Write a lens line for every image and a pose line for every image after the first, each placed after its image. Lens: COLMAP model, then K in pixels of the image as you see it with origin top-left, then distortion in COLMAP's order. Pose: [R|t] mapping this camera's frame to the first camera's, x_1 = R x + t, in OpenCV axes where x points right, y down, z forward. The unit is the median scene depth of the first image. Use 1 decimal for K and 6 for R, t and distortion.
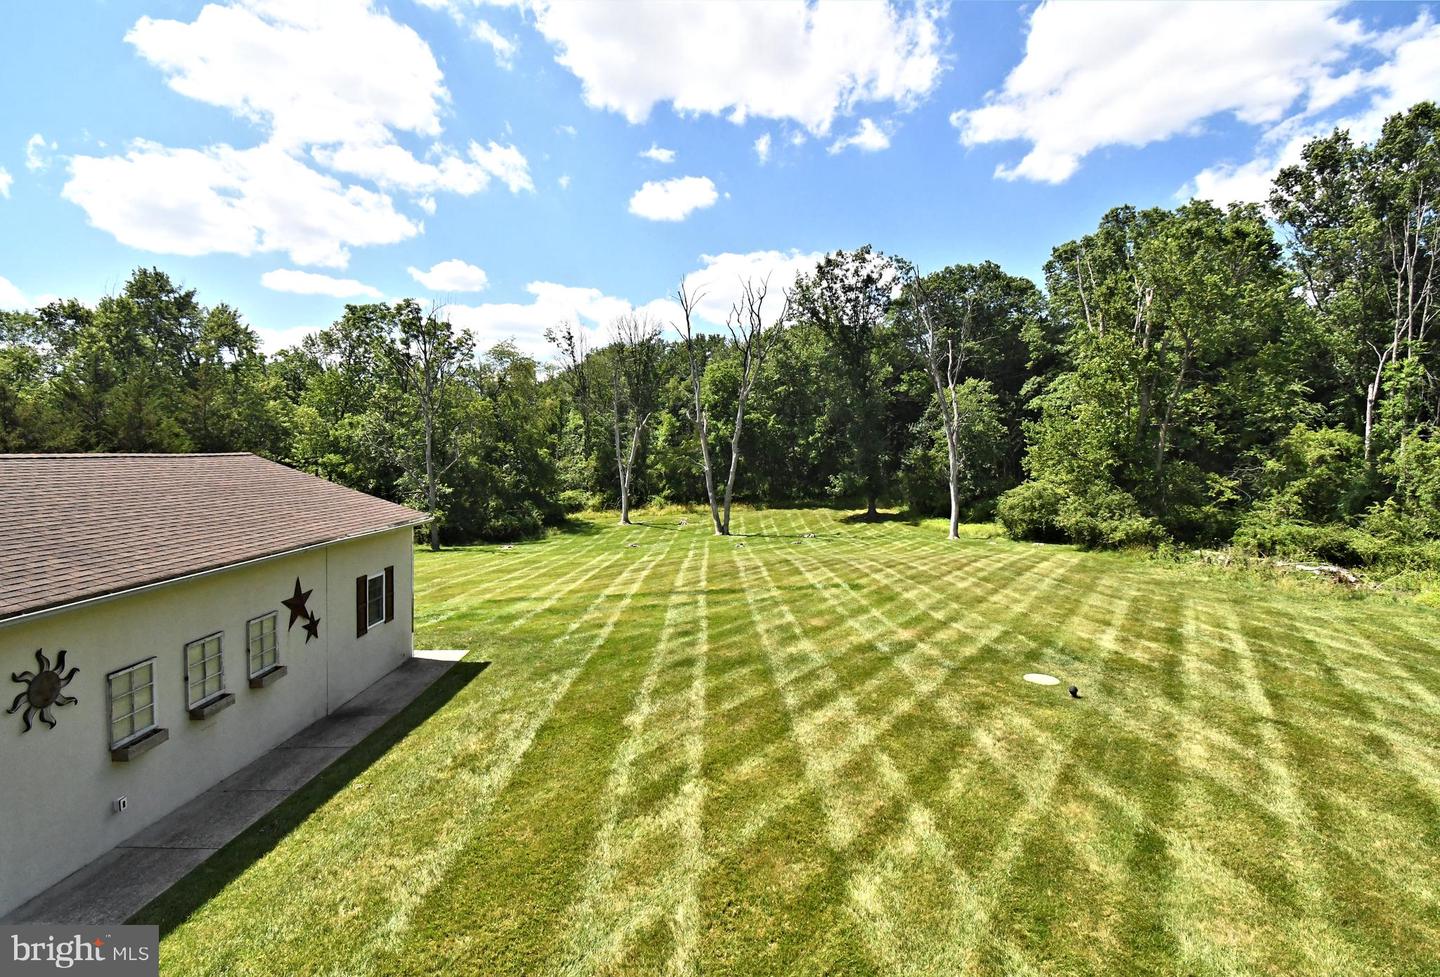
lens RADIAL K [[635.4, 0, 720.0], [0, 635.4, 488.5], [0, 0, 1]] dist [0.000575, -0.021087]
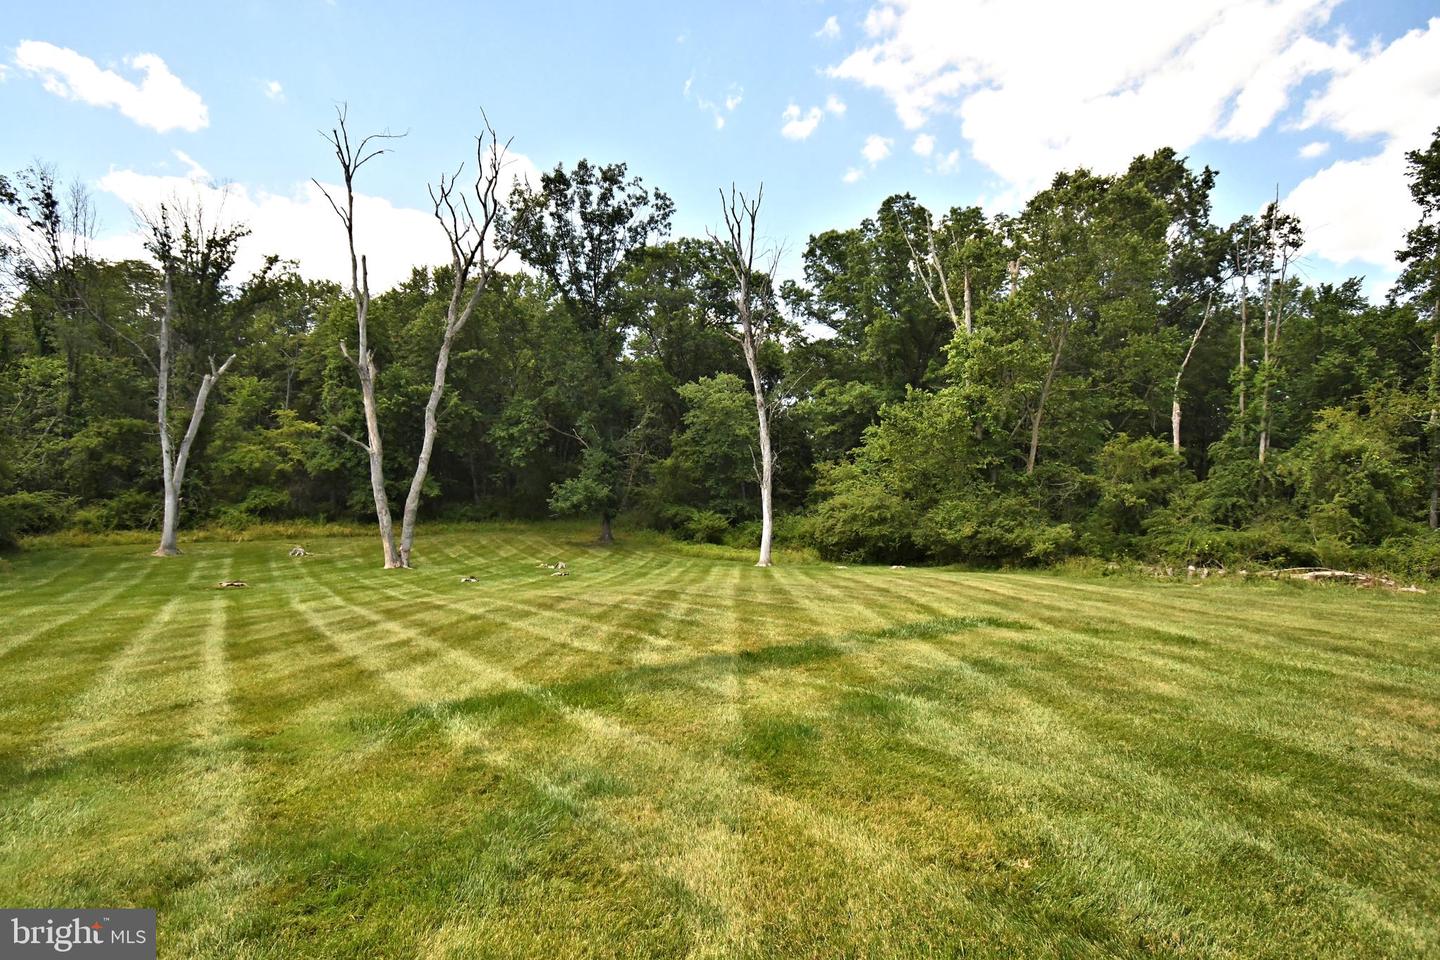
lens RADIAL K [[739.1, 0, 720.0], [0, 739.1, 480.0], [0, 0, 1]] dist [-0.001688, -0.000172]
pose [[0.843341, 0.055864, 0.534467, -0.117734], [-0.015449, 0.996691, -0.079800, 0.045489], [-0.537157, 0.059041, 0.841414, 0.288005]]
